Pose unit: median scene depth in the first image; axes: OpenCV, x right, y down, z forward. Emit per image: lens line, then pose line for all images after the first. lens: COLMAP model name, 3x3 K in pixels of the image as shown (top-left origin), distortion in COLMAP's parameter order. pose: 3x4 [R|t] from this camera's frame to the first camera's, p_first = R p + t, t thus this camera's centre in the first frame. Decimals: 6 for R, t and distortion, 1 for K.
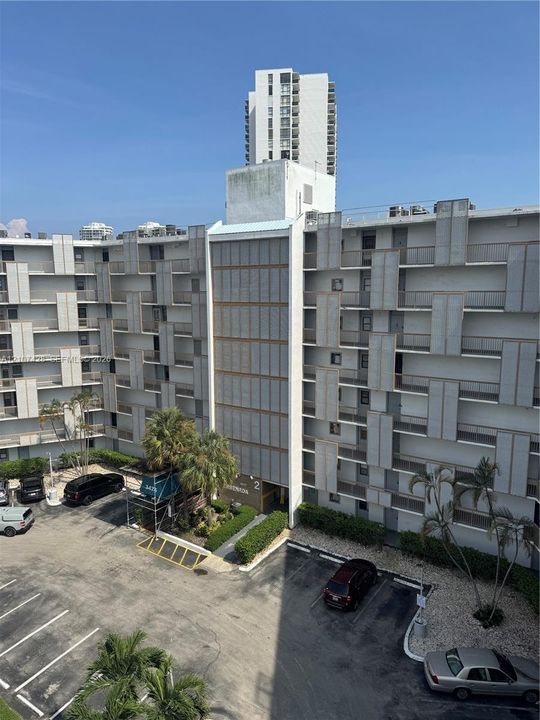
lens RADIAL K [[497.6, 0, 271.7], [0, 497.6, 362.0], [0, 0, 1]] dist [0.001422, -0.001551]
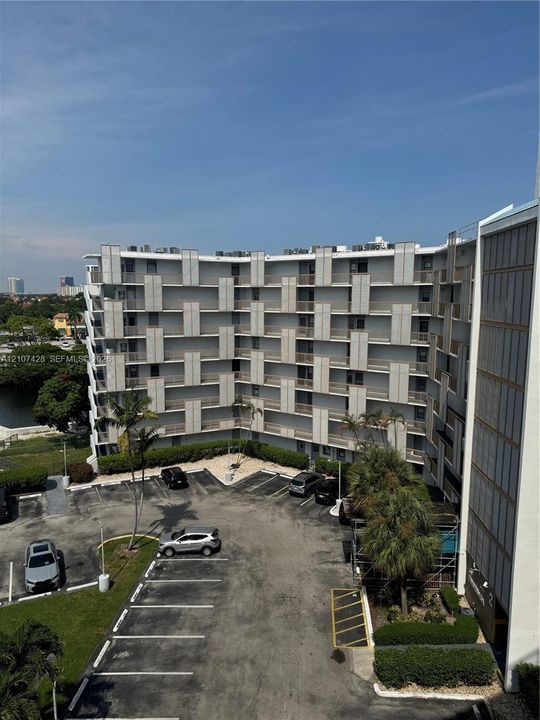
lens RADIAL K [[508.0, 0, 270.0], [0, 508.0, 360.0], [0, 0, 1]] dist [0.070491, -0.077409]
pose [[0.502562, 0.113288, -0.857087, 0.393954], [-0.137874, 0.989192, 0.049905, -0.062165], [0.853477, 0.093089, 0.512750, 0.383451]]
